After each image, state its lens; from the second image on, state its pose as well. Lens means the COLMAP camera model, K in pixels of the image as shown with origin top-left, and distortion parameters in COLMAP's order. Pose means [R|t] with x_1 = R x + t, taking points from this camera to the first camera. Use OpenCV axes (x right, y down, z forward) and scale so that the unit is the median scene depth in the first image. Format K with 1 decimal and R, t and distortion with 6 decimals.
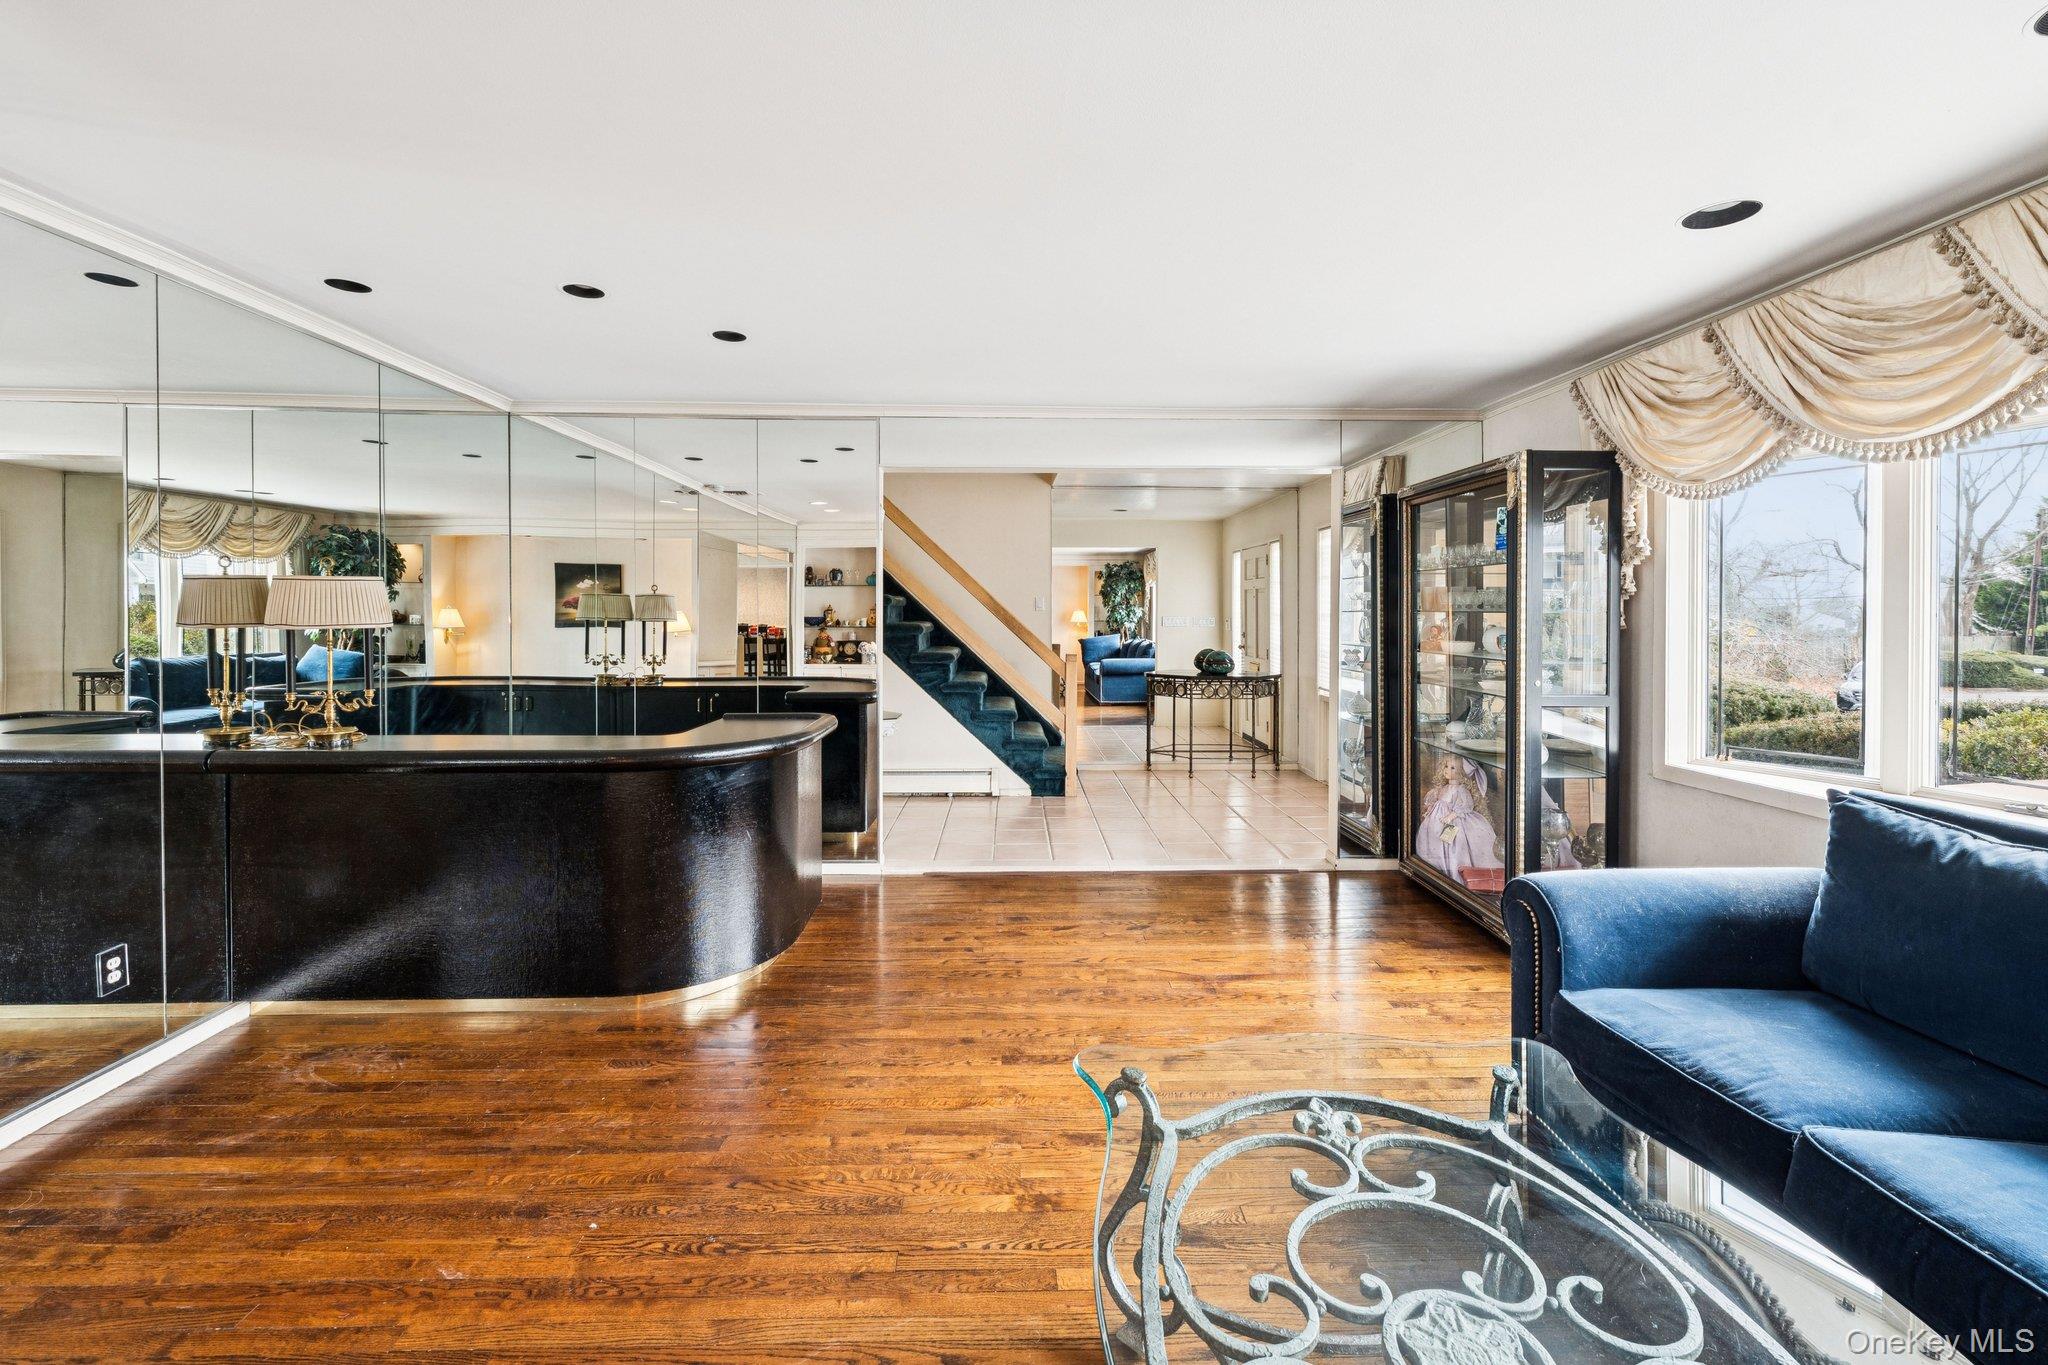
lens RADIAL K [[841.1, 0, 1027.6], [0, 841.1, 611.2], [0, 0, 1]] dist [0.000183, 0.000002]
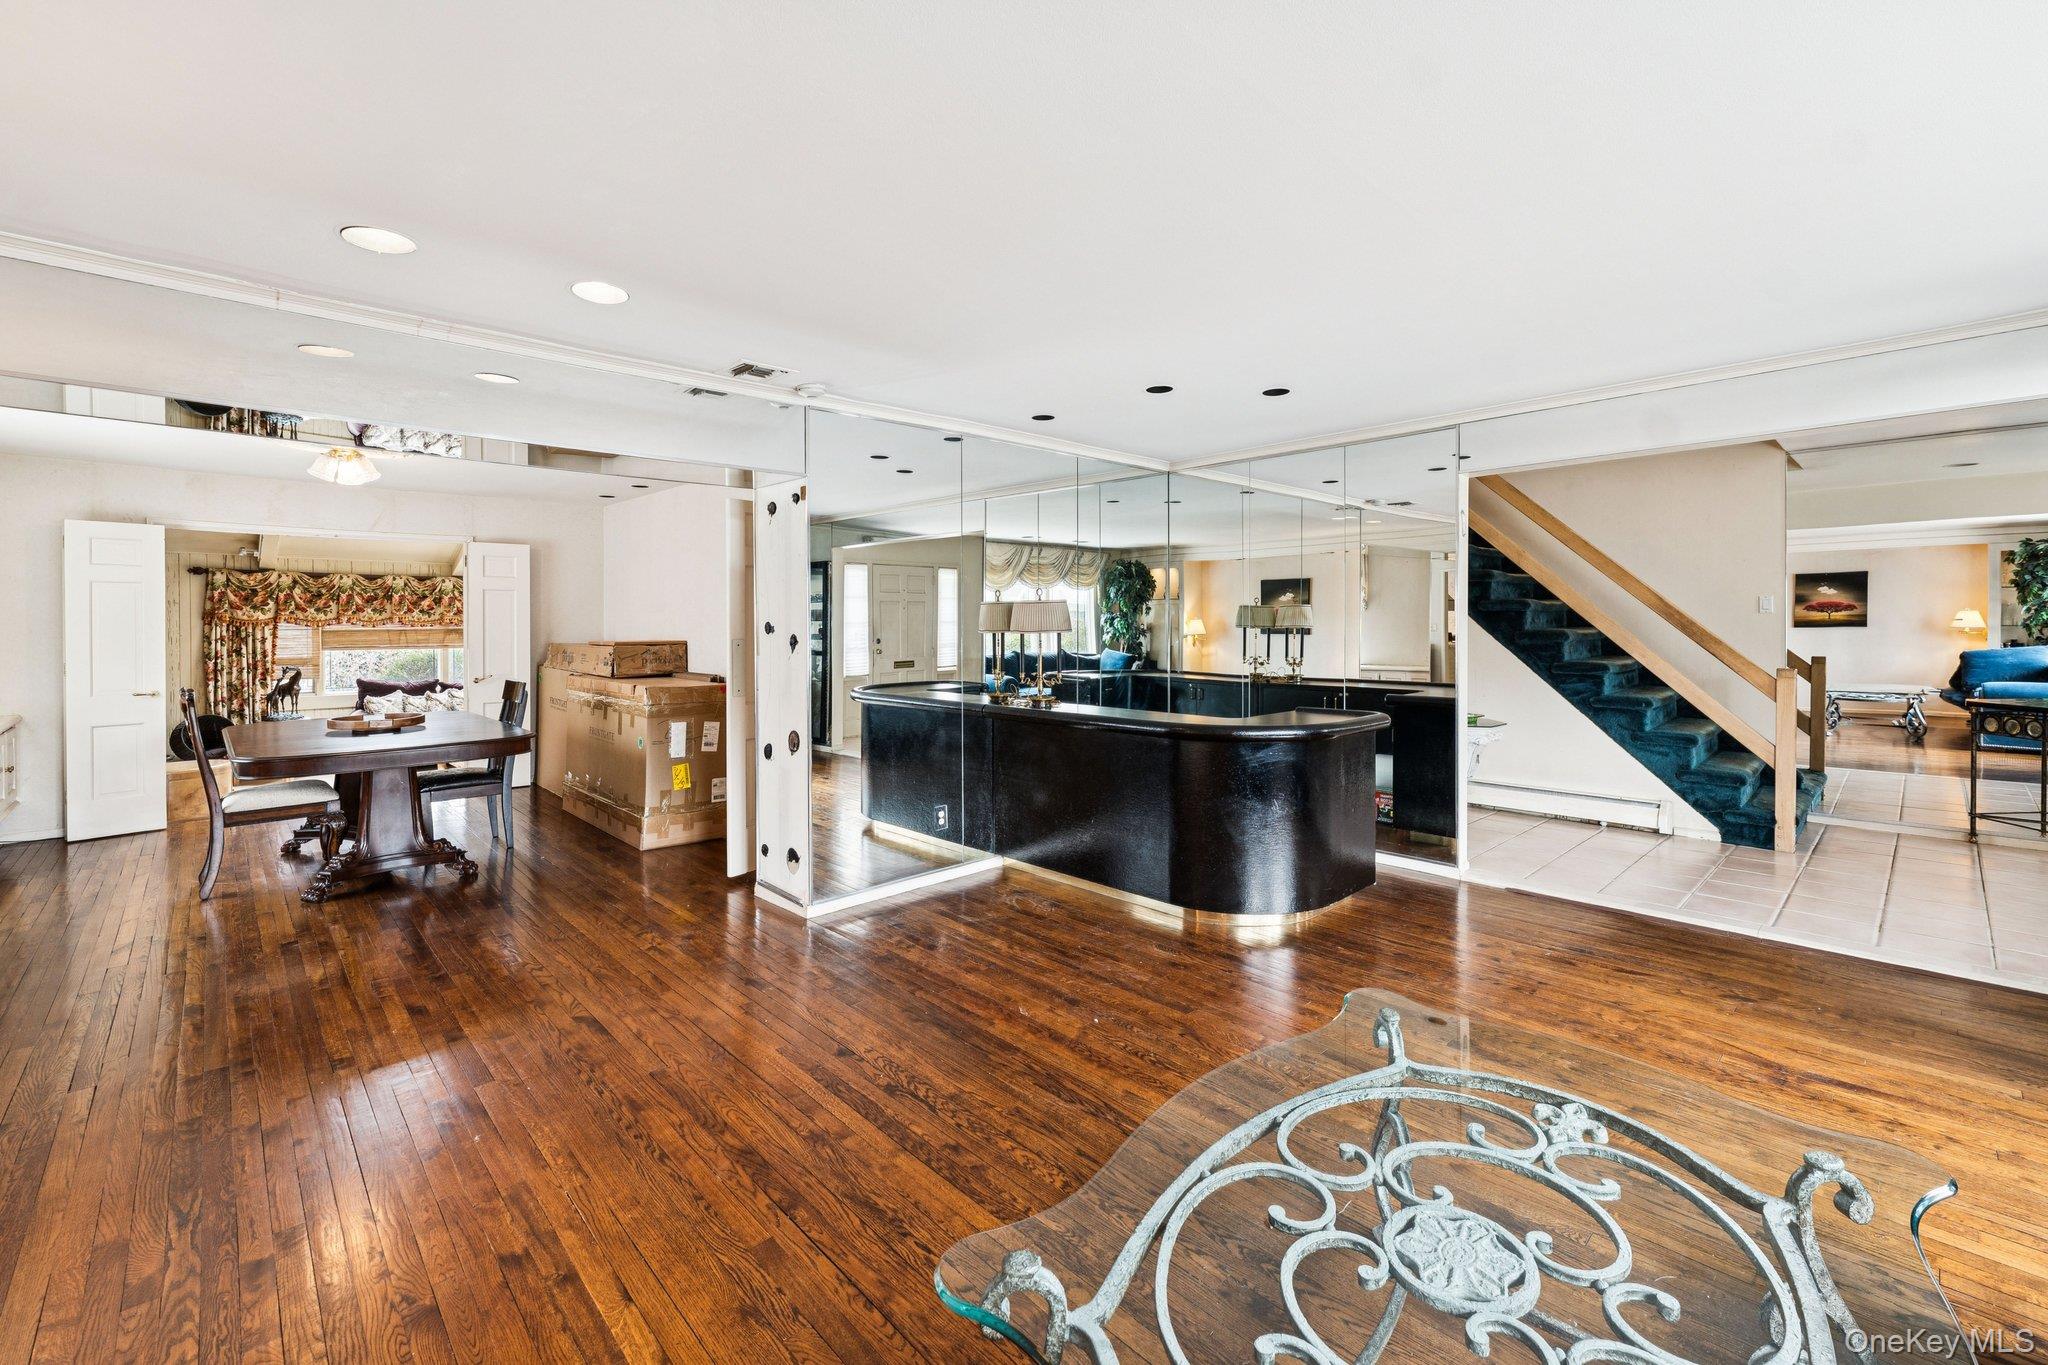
lens RADIAL K [[855.9, 0, 1047.9], [0, 855.9, 592.7], [0, 0, 1]] dist [0.000512, 0.000040]
pose [[0.677440, -0.034128, -0.734786, 0.181890], [0.011828, 0.999299, -0.035508, 0.000923], [0.735483, 0.015364, 0.677369, -0.041708]]
